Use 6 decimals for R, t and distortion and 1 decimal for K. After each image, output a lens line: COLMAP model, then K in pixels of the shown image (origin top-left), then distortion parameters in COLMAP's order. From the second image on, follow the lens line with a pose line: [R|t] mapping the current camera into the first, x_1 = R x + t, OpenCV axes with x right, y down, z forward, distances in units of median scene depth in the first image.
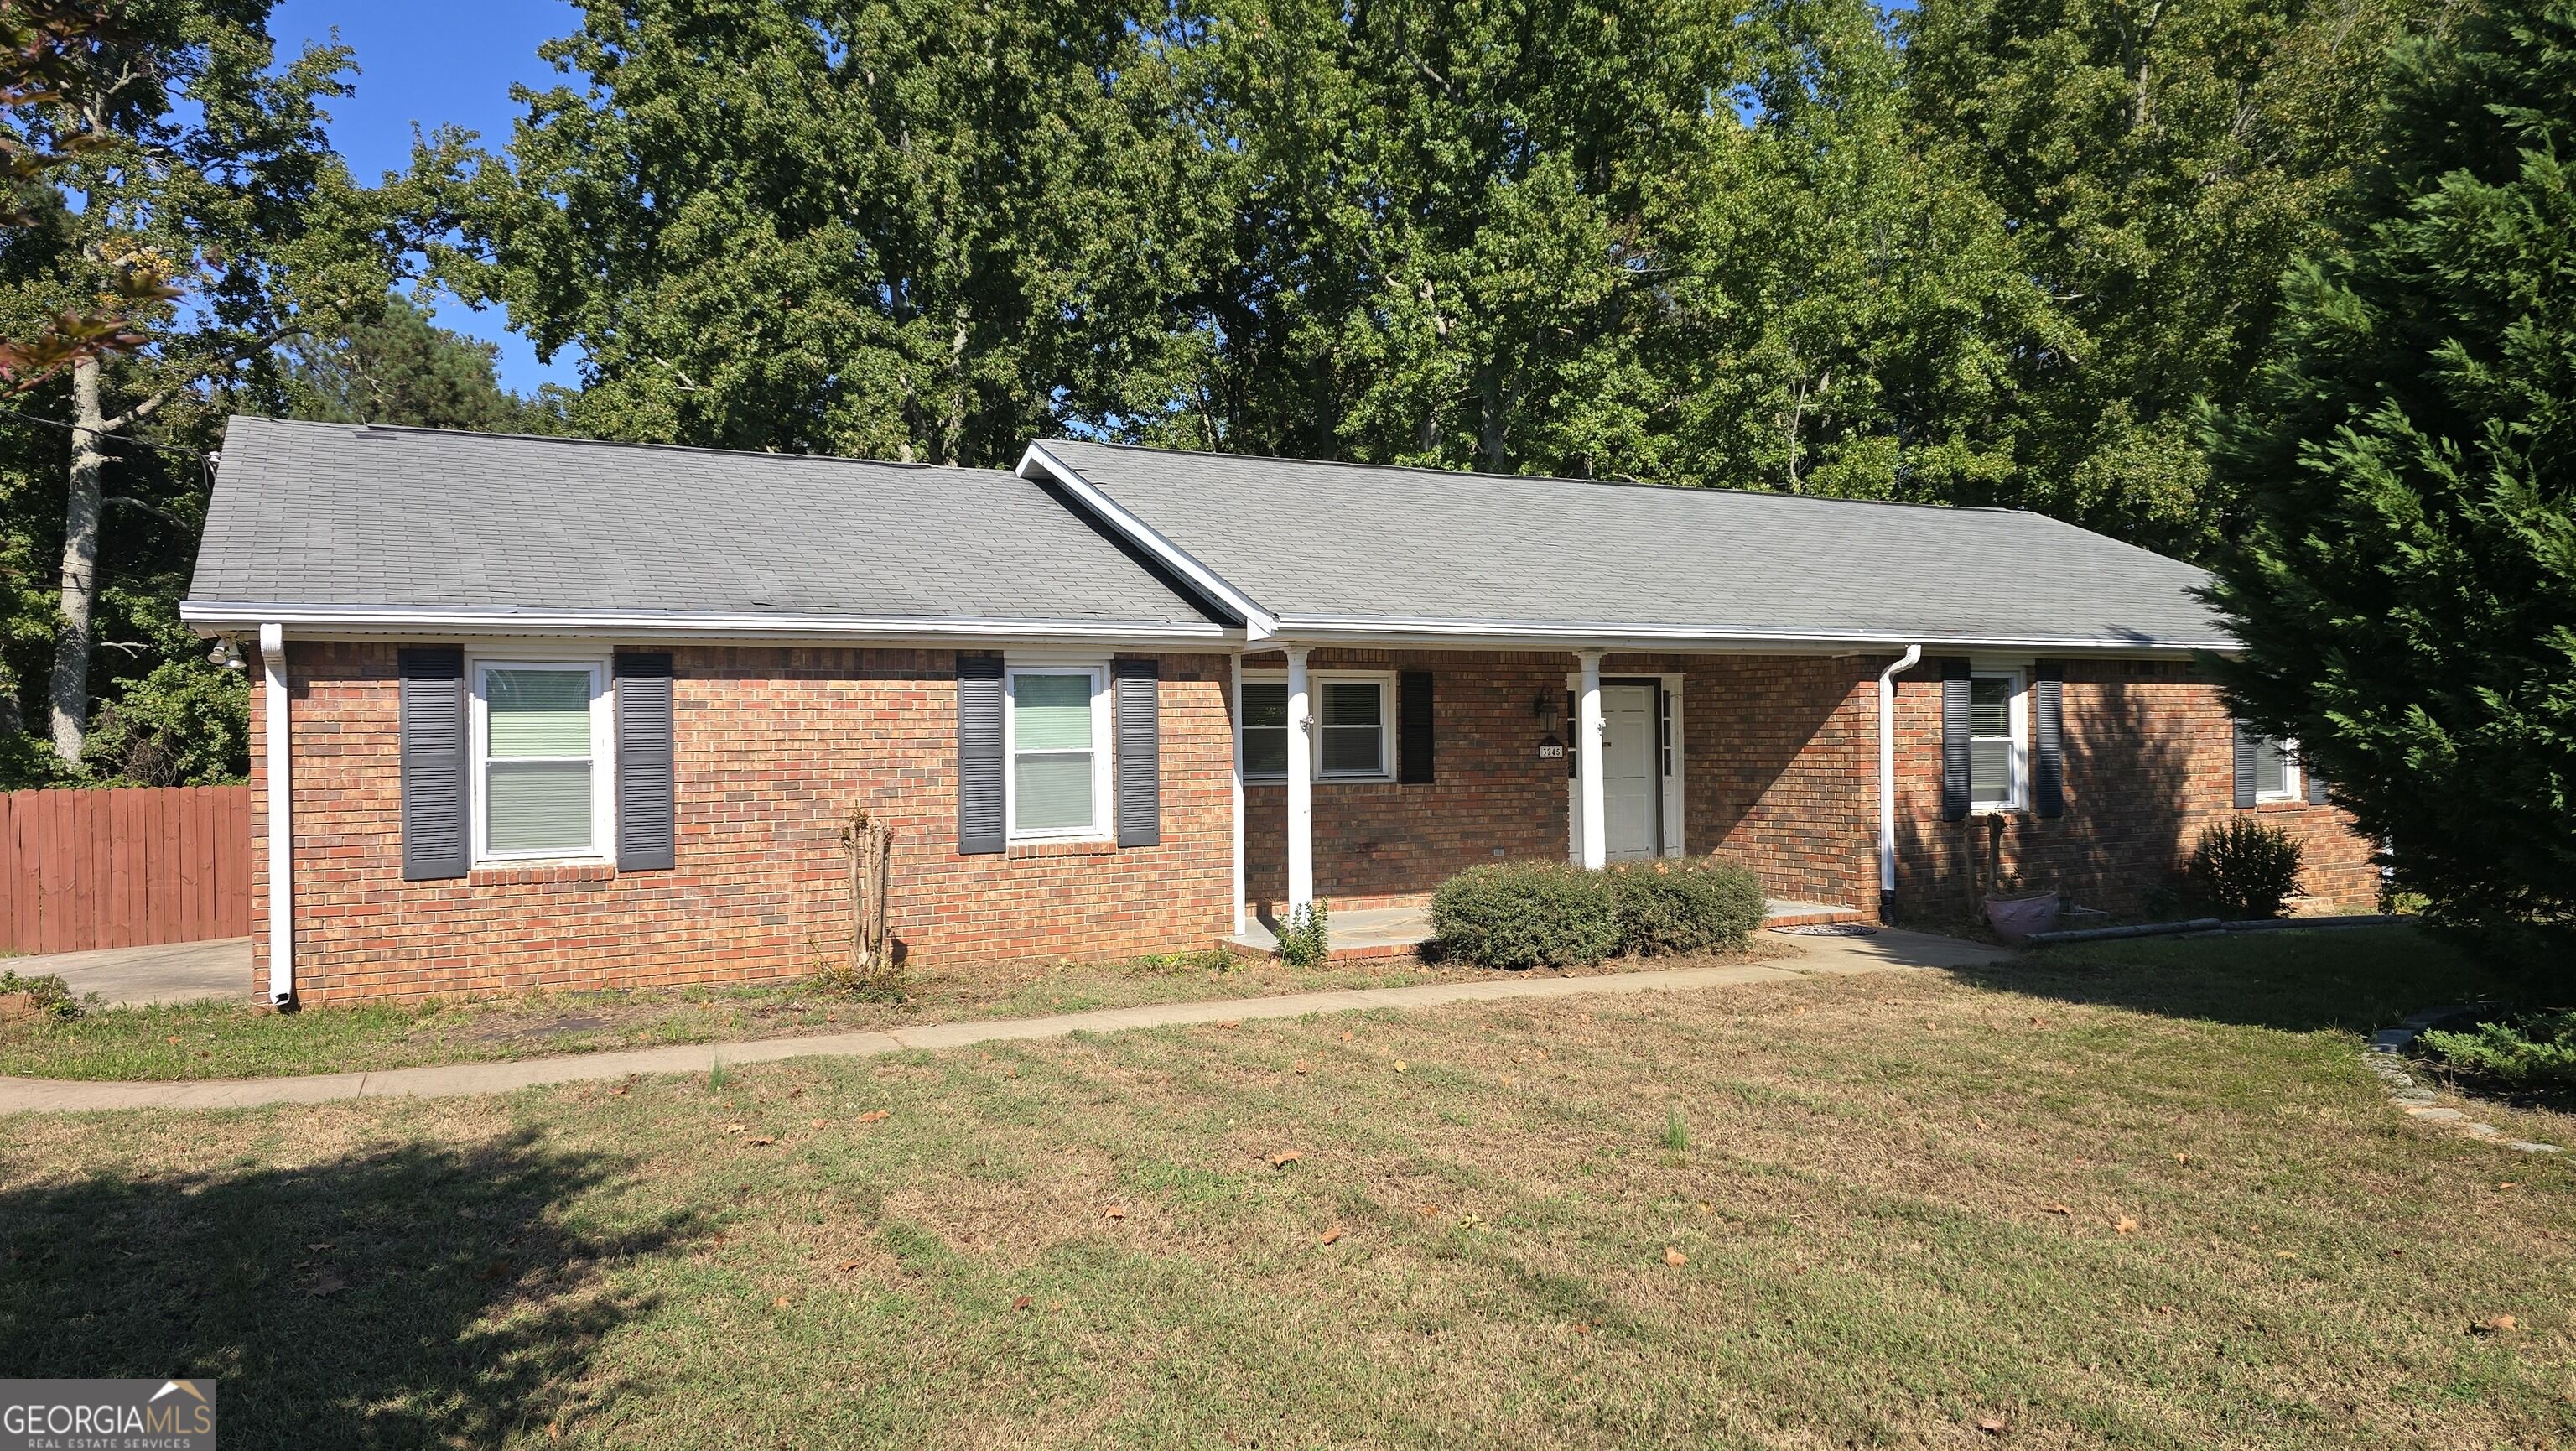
lens RADIAL K [[1731.8, 0, 1276.7], [0, 1731.8, 738.5], [0, 0, 1]] dist [0.046671, -0.026199]
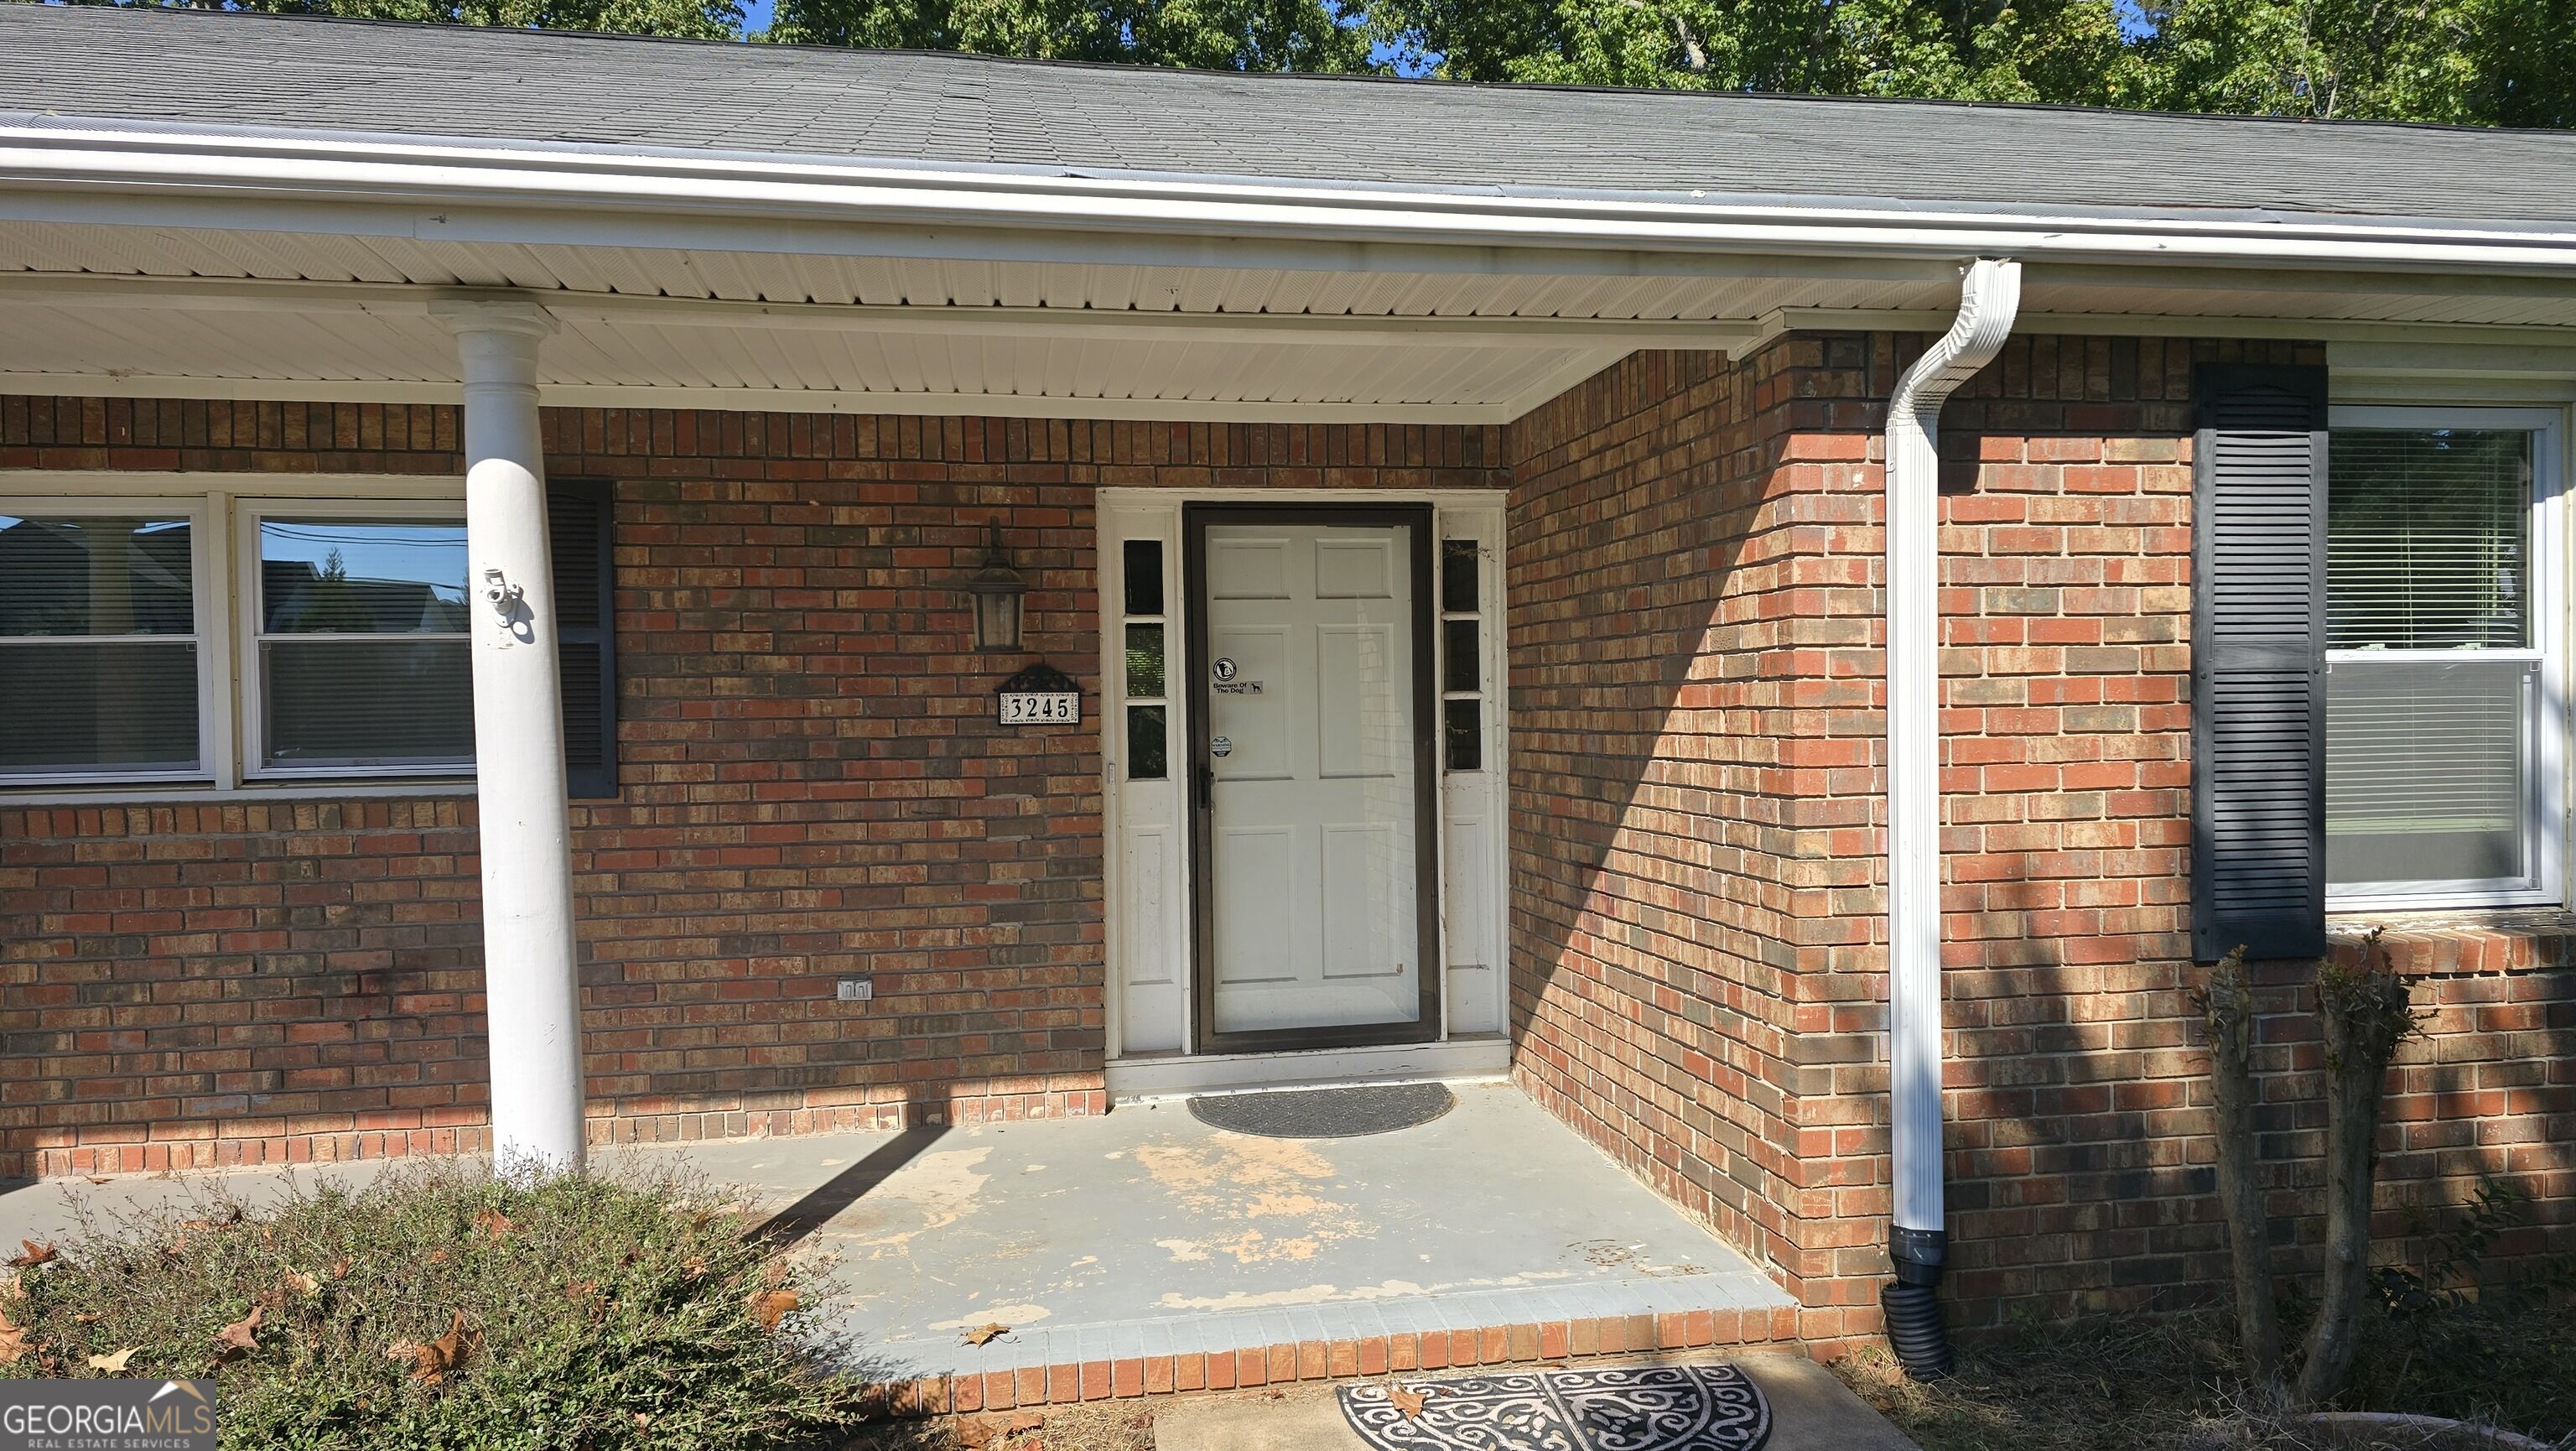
lens RADIAL K [[1731.8, 0, 1313.2], [0, 1731.8, 715.2], [0, 0, 1]] dist [0.046671, -0.026199]
pose [[0.953680, -0.002448, -0.300813, 0.320610], [0.006176, 0.999915, 0.011445, 0.005481], [0.300759, -0.012773, 0.953615, 0.674450]]
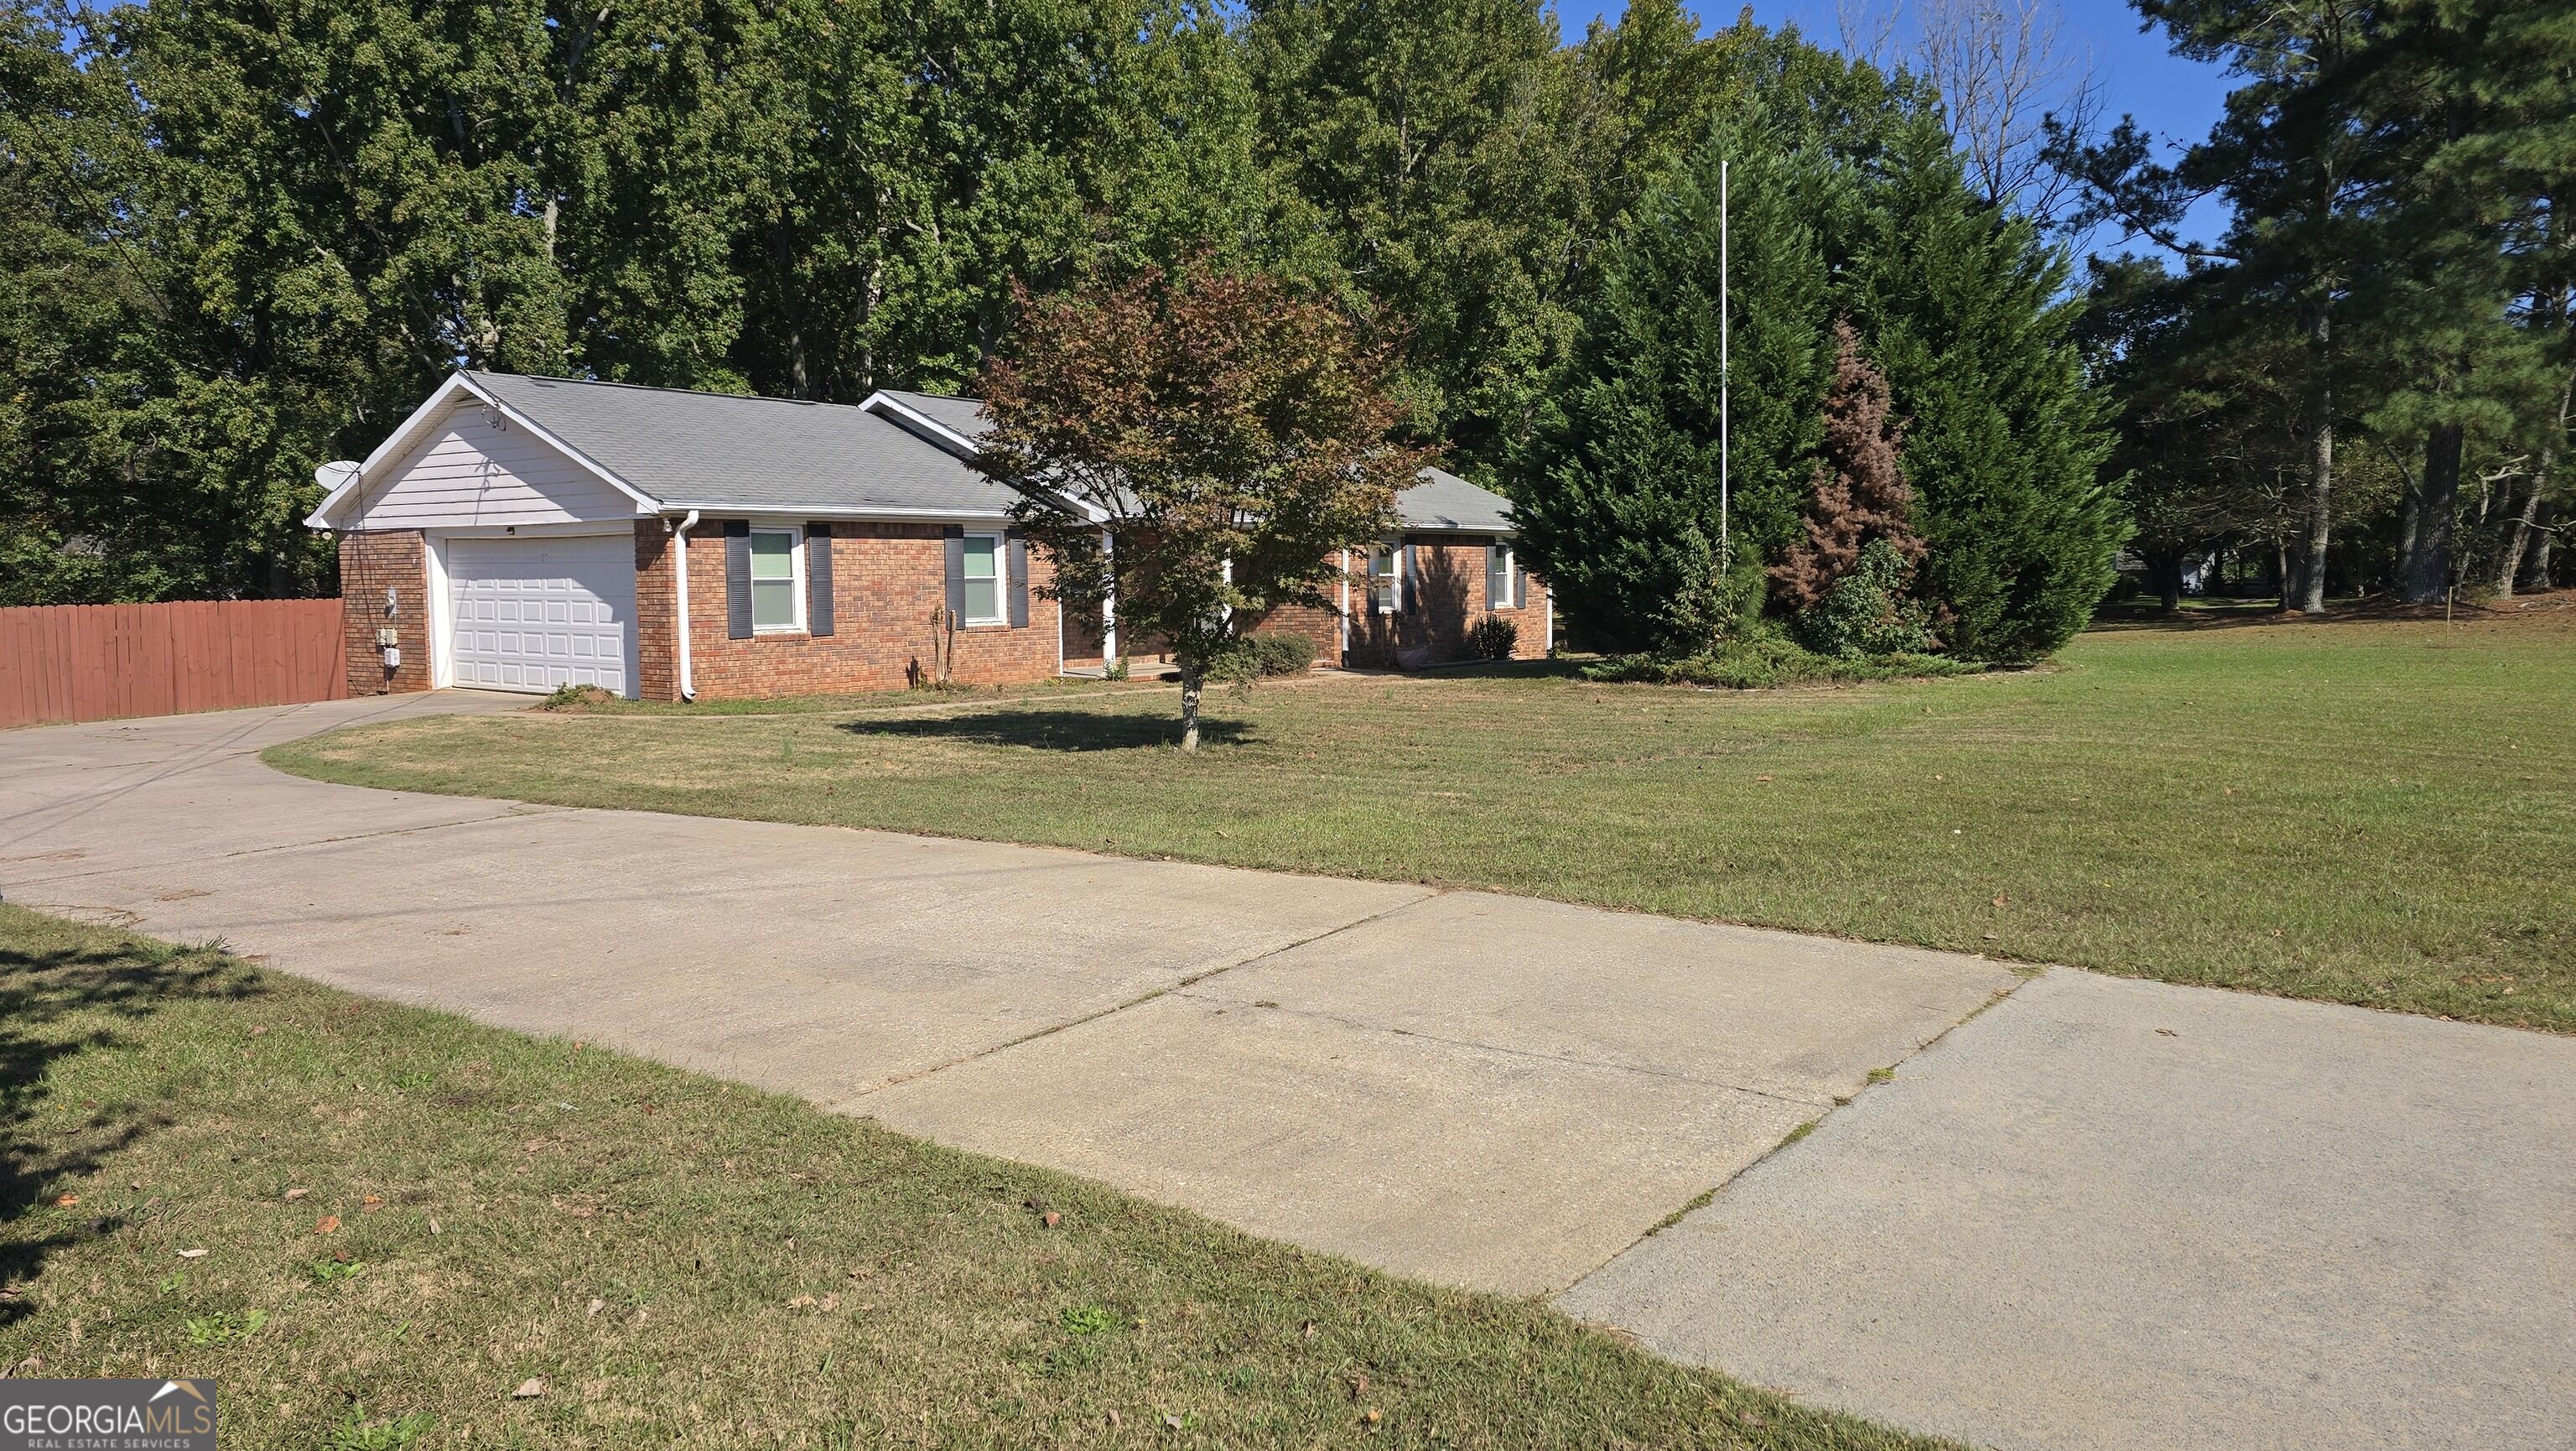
lens RADIAL K [[1731.8, 0, 1286.1], [0, 1731.8, 715.4], [0, 0, 1]] dist [0.046671, -0.026199]
pose [[0.906613, -0.029929, 0.420899, -0.508681], [-0.003827, 0.996857, 0.079127, 0.005537], [-0.421945, -0.073349, 0.903650, -0.709899]]
